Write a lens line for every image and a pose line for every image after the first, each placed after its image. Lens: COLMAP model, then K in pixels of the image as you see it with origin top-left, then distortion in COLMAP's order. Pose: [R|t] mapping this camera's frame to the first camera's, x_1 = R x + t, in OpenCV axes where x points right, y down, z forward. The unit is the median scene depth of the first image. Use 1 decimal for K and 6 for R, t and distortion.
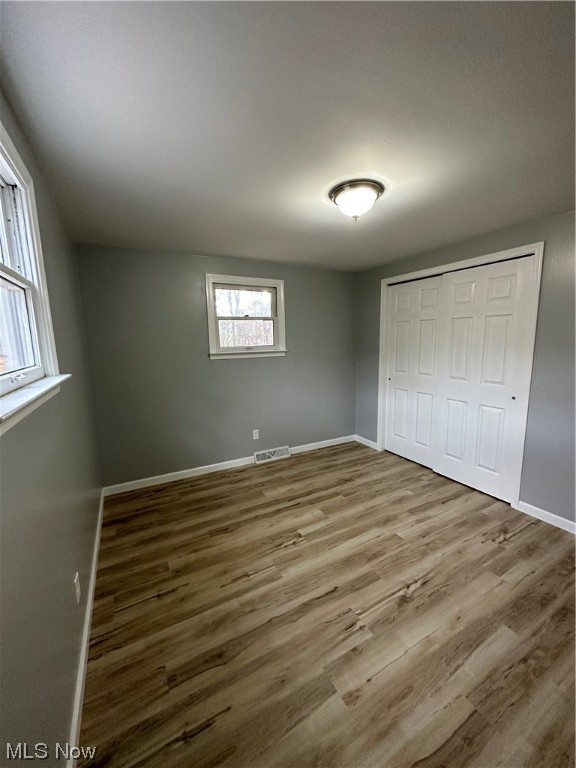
lens RADIAL K [[307.2, 0, 288.0], [0, 307.2, 384.0], [0, 0, 1]] dist [-0.000686, 0.000477]
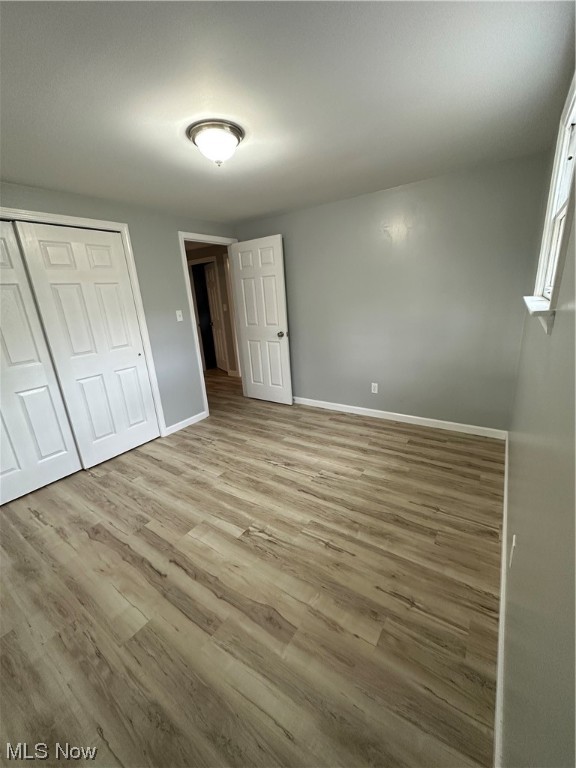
lens RADIAL K [[307.2, 0, 288.0], [0, 307.2, 384.0], [0, 0, 1]] dist [-0.000686, 0.000477]
pose [[-0.450509, -0.207981, 0.868209, -0.706929], [0.206419, 0.921870, 0.327945, -0.145645], [-0.868581, 0.326957, -0.372379, 1.154430]]
